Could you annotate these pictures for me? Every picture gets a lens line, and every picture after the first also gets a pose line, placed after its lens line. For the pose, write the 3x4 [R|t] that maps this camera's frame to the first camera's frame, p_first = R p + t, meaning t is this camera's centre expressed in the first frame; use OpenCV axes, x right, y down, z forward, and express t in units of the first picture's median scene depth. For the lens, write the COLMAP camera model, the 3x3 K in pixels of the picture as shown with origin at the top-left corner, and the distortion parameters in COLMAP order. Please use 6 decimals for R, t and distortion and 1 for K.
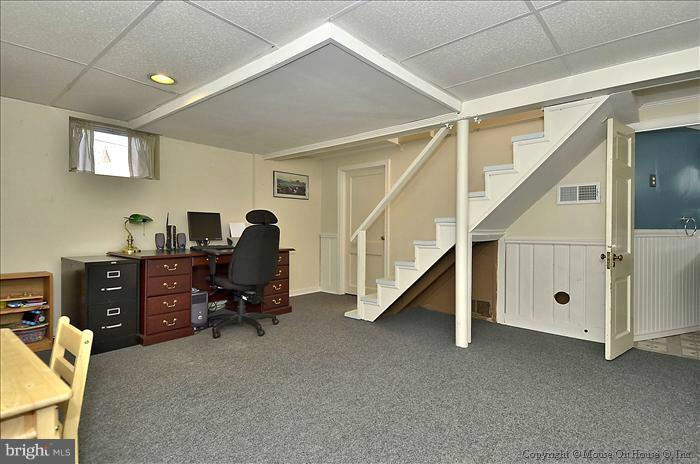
lens RADIAL K [[361.2, 0, 349.5], [0, 361.2, 230.3], [0, 0, 1]] dist [0.028734, -0.006537]
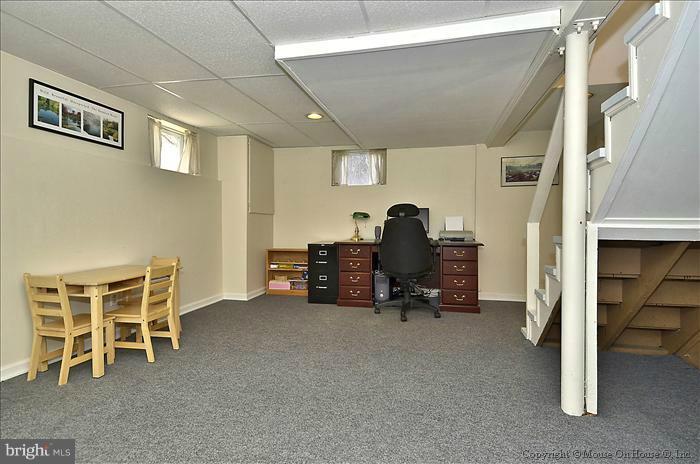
lens RADIAL K [[361.2, 0, 347.7], [0, 361.2, 228.1], [0, 0, 1]] dist [0.028734, -0.006537]
pose [[0.459539, 0.005314, -0.888142, 0.647243], [-0.000414, 0.999983, 0.005769, 0.009171], [0.888158, -0.002283, 0.459533, 0.374043]]
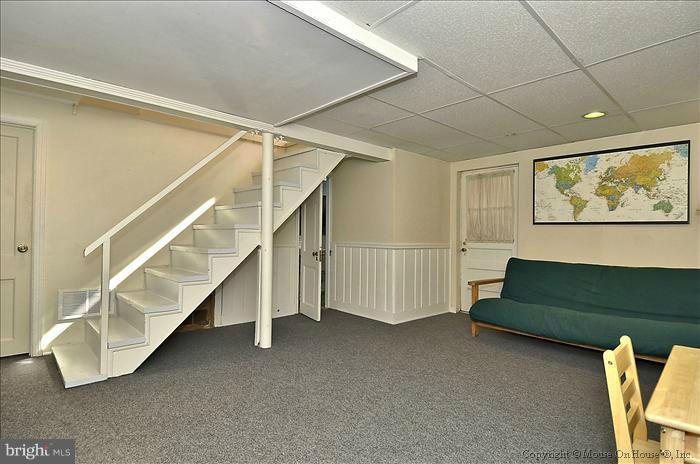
lens RADIAL K [[361.2, 0, 354.2], [0, 361.2, 234.8], [0, 0, 1]] dist [0.028734, -0.006537]
pose [[0.095079, 0.000616, 0.995470, -0.682338], [-0.007431, 0.999972, 0.000091, -0.008945], [-0.995442, -0.007406, 0.095081, 0.620155]]
